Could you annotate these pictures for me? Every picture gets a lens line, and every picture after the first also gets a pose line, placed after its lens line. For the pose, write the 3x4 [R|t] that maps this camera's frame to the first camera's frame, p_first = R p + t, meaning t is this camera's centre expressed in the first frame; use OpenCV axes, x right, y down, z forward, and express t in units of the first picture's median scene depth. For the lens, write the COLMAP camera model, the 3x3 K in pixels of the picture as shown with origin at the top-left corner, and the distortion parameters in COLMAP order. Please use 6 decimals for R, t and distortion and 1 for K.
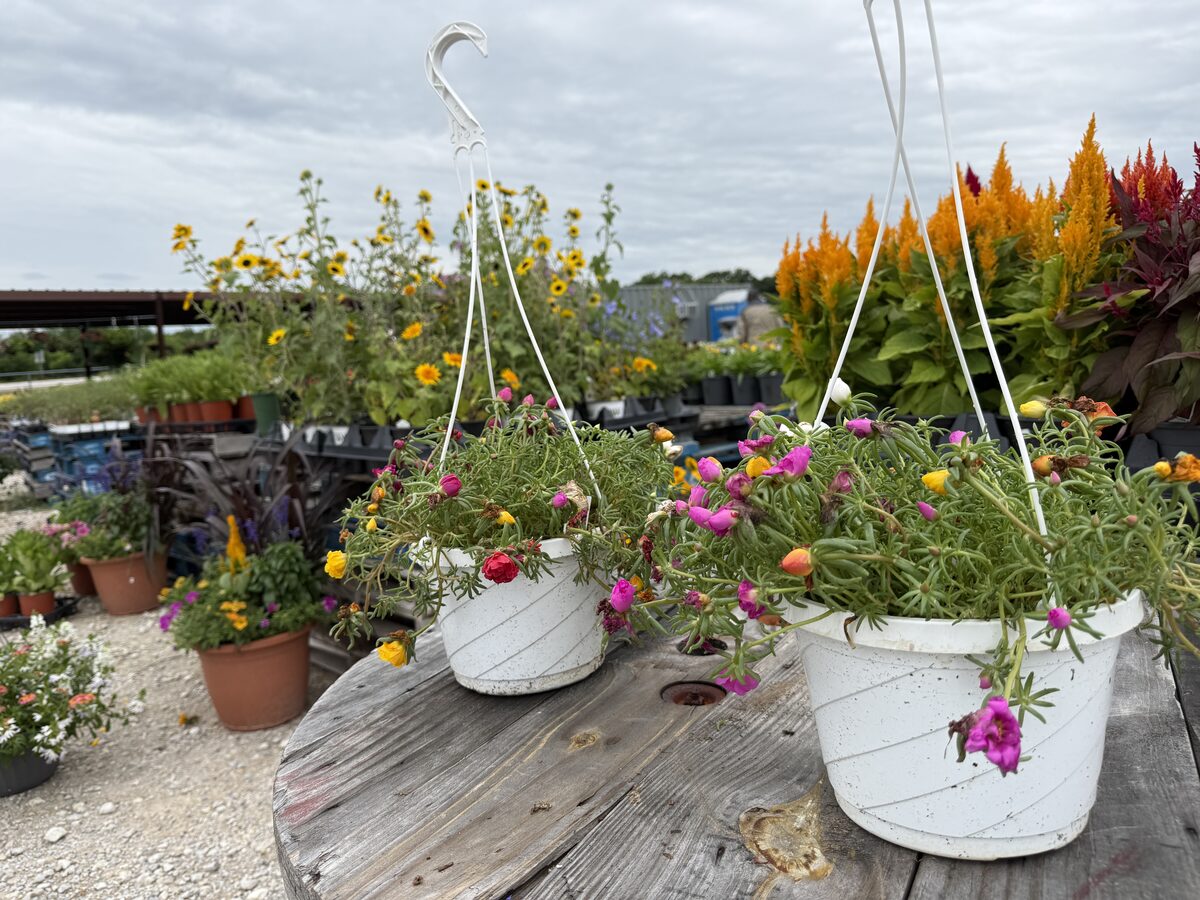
lens RADIAL K [[852.5, 0, 620.7], [0, 852.5, 444.7], [0, 0, 1]] dist [0.002028, -0.017954]
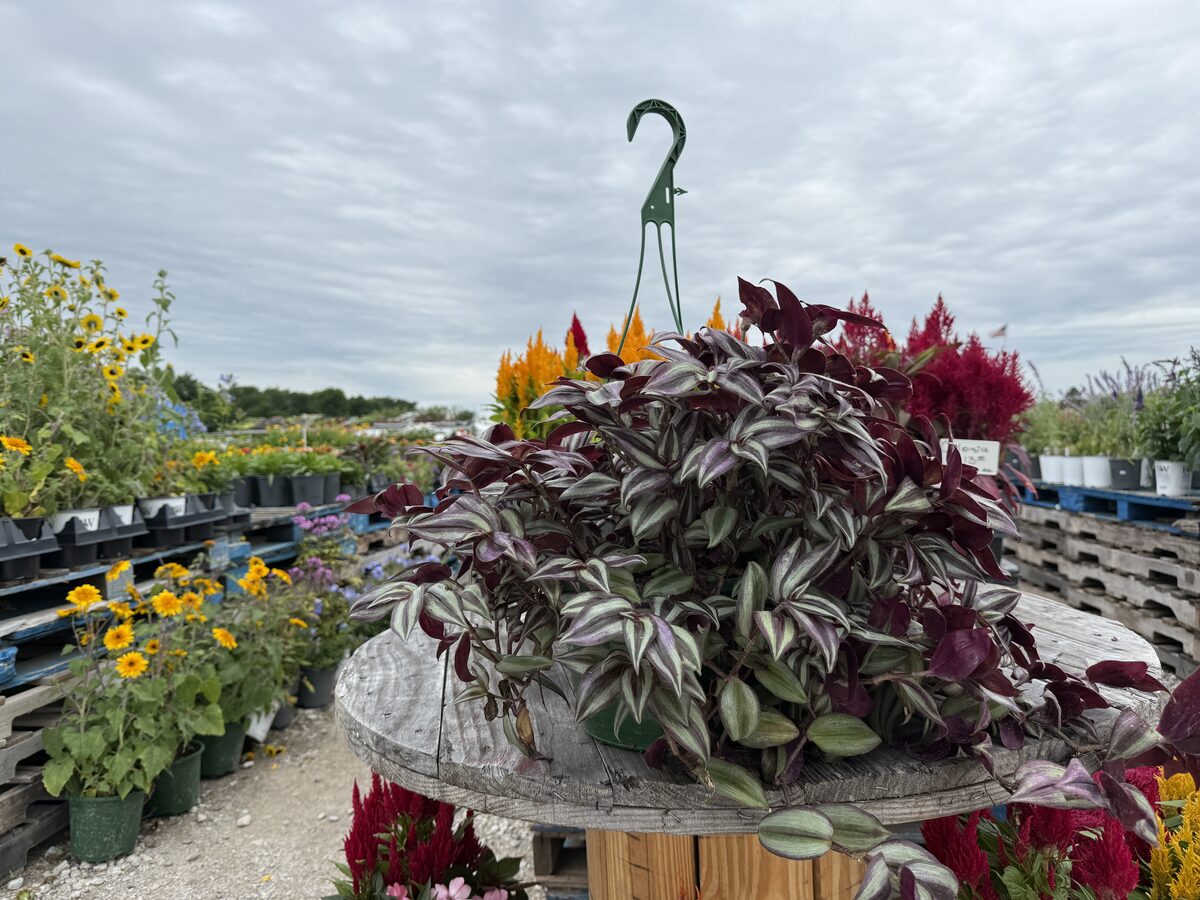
lens RADIAL K [[856.0, 0, 612.2], [0, 856.0, 462.1], [0, 0, 1]] dist [-0.000231, -0.016089]
pose [[0.786812, 0.026085, 0.616641, -0.228394], [0.043040, 0.994355, -0.096981, 0.022491], [-0.615690, 0.102846, 0.781248, -0.024769]]
